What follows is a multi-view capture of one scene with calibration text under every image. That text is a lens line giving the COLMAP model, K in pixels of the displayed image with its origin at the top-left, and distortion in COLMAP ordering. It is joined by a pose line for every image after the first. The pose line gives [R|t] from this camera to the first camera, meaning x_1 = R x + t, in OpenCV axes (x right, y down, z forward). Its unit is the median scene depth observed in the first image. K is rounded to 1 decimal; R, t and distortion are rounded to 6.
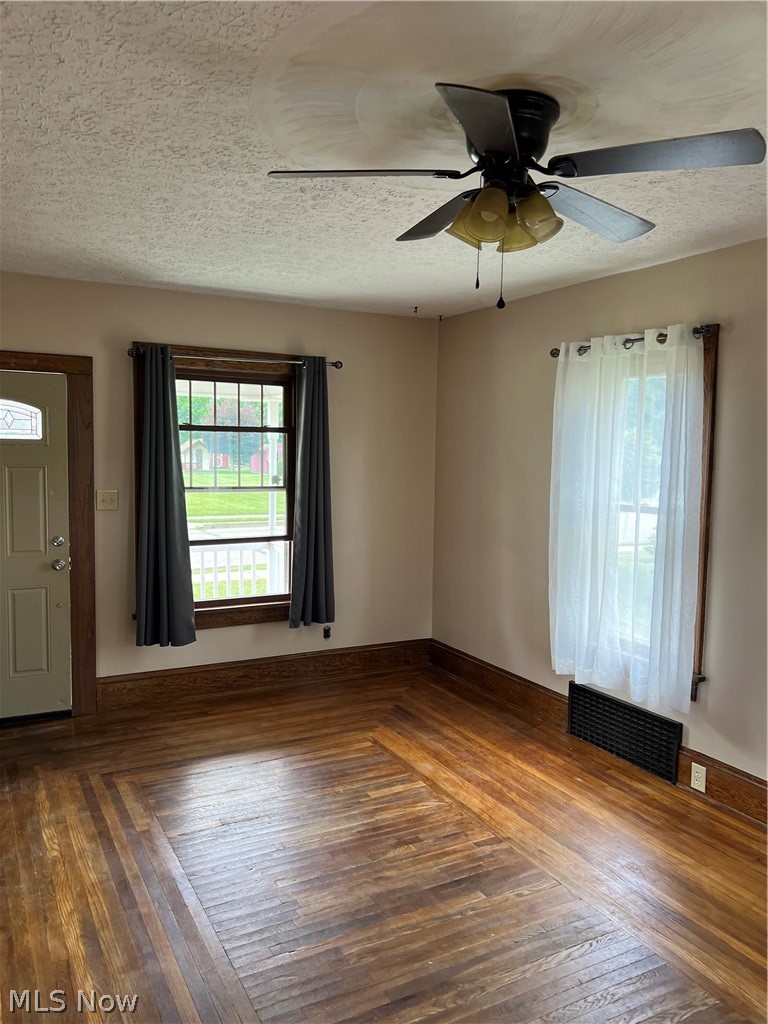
lens RADIAL K [[773.6, 0, 380.5], [0, 773.6, 512.6], [0, 0, 1]] dist [0.006253, -0.016243]
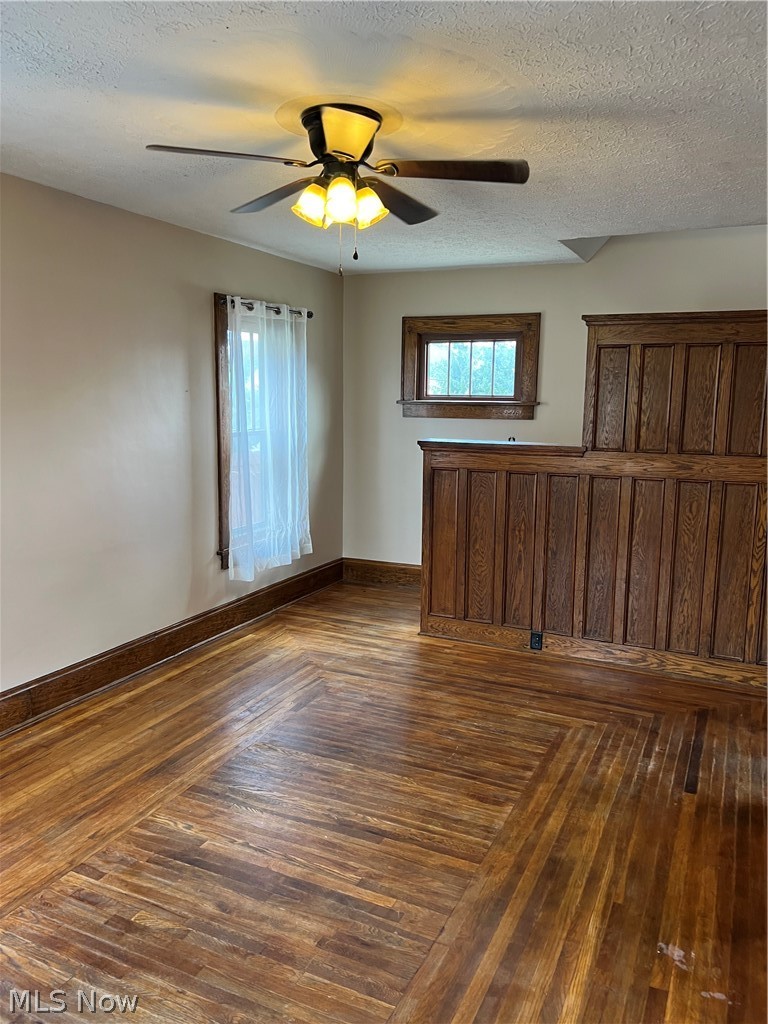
lens RADIAL K [[773.6, 0, 380.6], [0, 773.6, 510.5], [0, 0, 1]] dist [0.006253, -0.016243]
pose [[-0.590804, -0.143831, 0.793891, -0.657270], [0.047090, 0.976157, 0.211896, -0.108860], [-0.805440, 0.162574, -0.569944, 1.193598]]
